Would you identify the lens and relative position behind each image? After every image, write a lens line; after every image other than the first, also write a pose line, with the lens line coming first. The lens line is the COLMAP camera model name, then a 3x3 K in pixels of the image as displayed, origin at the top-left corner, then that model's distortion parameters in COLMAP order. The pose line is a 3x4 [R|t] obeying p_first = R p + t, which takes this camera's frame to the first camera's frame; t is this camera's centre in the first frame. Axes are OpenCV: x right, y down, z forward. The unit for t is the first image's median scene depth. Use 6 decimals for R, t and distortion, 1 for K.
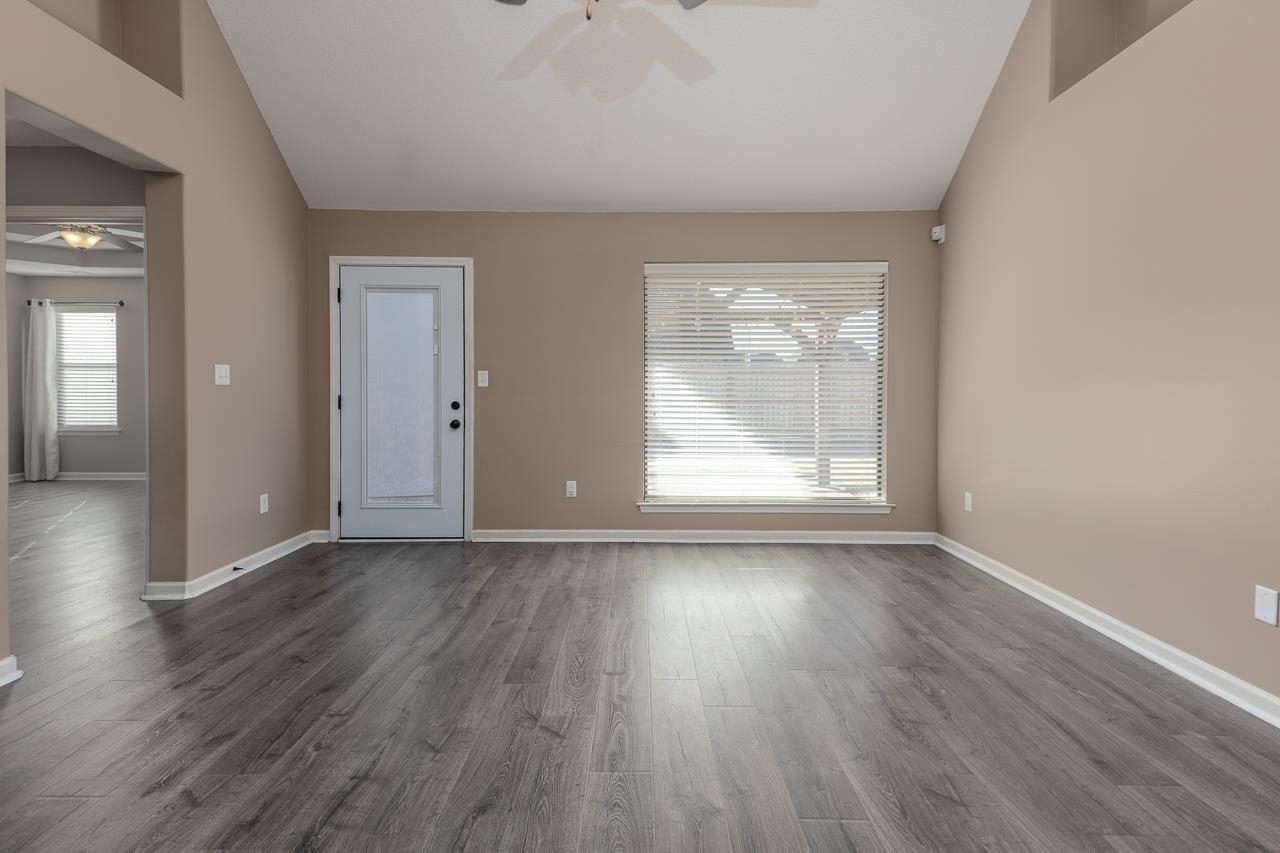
lens RADIAL K [[610.2, 0, 638.0], [0, 610.2, 396.6], [0, 0, 1]] dist [0.057732, -0.025001]
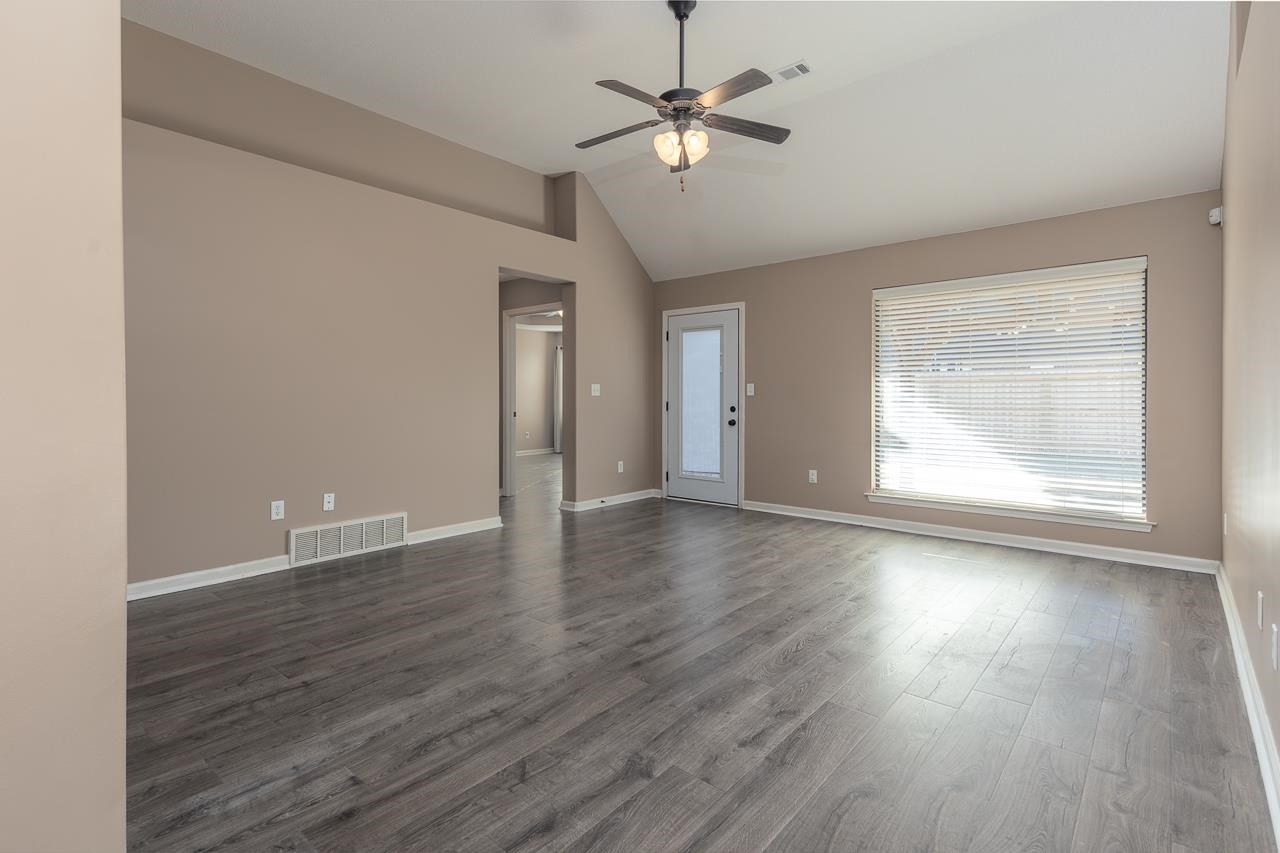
lens RADIAL K [[610.2, 0, 638.0], [0, 610.2, 396.6], [0, 0, 1]] dist [0.057732, -0.025001]
pose [[0.766009, -0.005269, -0.642808, 0.427447], [-0.003061, 0.999925, -0.011845, 0.003089], [0.642822, 0.011041, 0.765936, -0.196837]]
